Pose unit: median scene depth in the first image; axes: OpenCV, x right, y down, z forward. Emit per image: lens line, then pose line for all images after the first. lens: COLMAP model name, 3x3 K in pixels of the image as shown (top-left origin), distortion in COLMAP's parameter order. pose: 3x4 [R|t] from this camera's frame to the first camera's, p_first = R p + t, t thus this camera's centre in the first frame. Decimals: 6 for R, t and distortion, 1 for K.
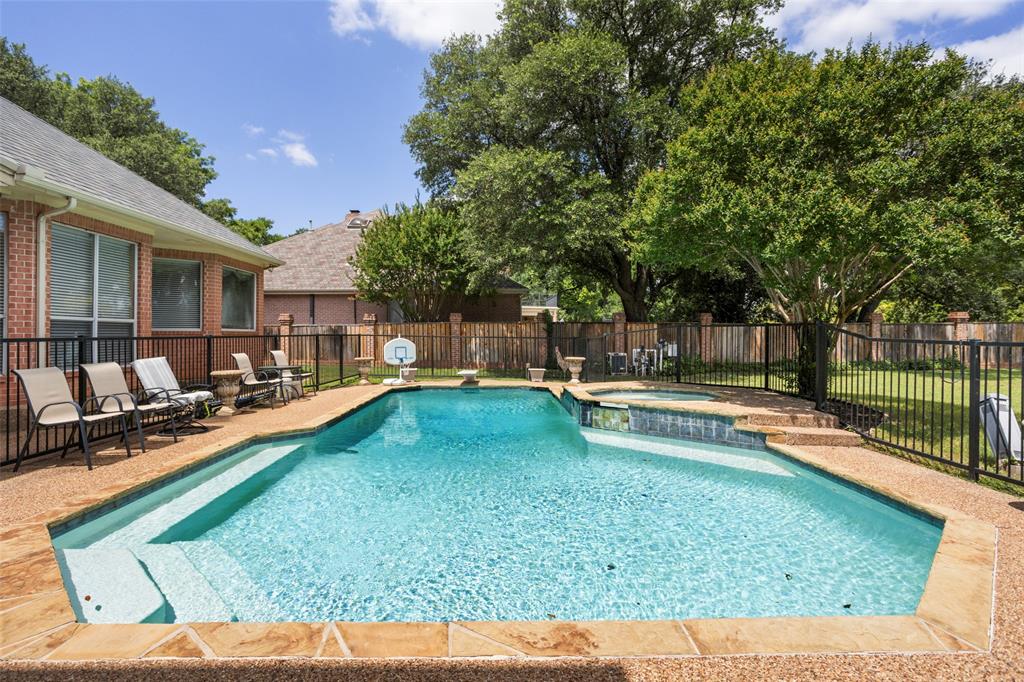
lens RADIAL K [[525.8, 0, 506.0], [0, 525.8, 340.2], [0, 0, 1]] dist [-0.024186, 0.007580]
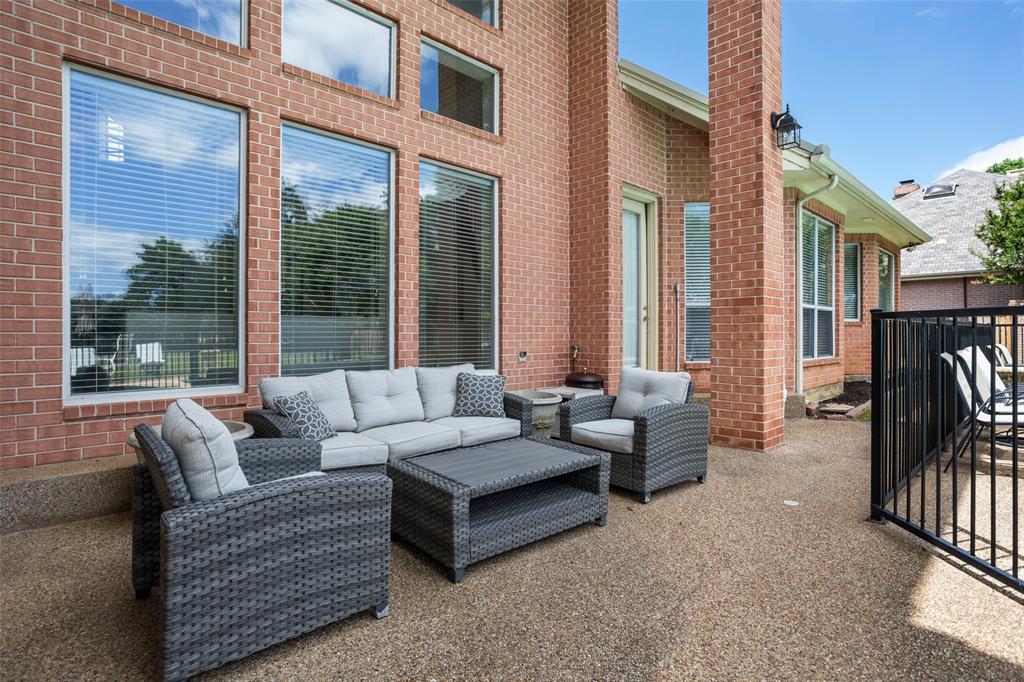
lens RADIAL K [[525.8, 0, 511.0], [0, 525.8, 333.7], [0, 0, 1]] dist [-0.024186, 0.007580]
pose [[0.674303, -0.004192, -0.738443, -0.411113], [-0.004470, 0.999942, -0.009759, 0.018346], [0.738441, 0.009881, 0.674245, -0.052960]]
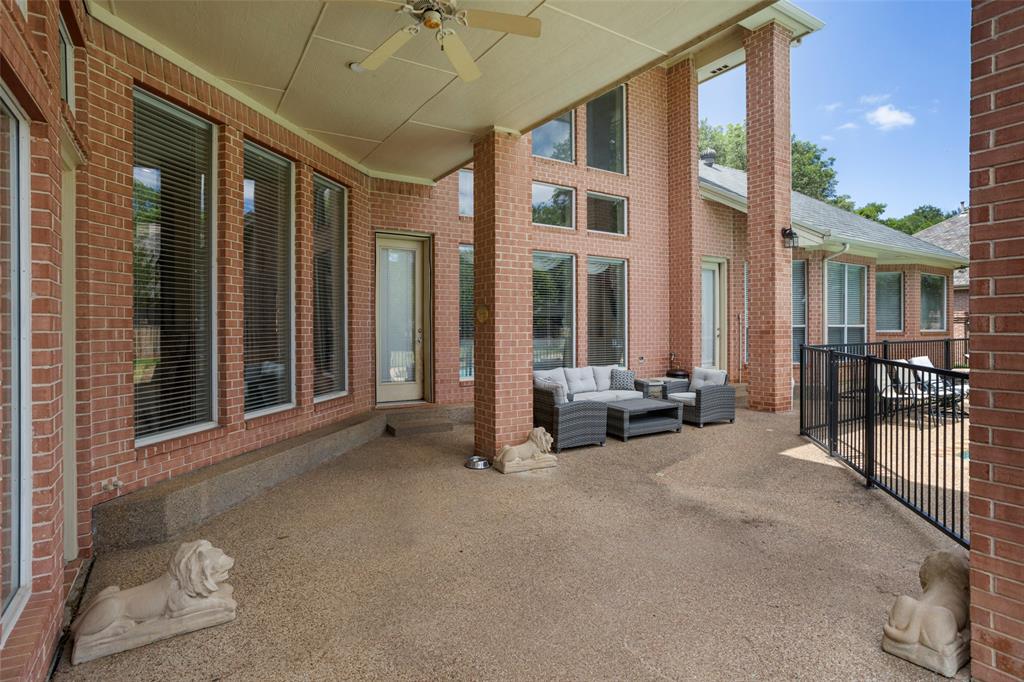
lens RADIAL K [[525.8, 0, 515.1], [0, 525.8, 327.4], [0, 0, 1]] dist [-0.024186, 0.007580]
pose [[0.523293, -0.004578, -0.852141, -0.060907], [-0.003529, 0.999965, -0.007539, -0.019492], [0.852146, 0.006953, 0.523258, -0.425675]]
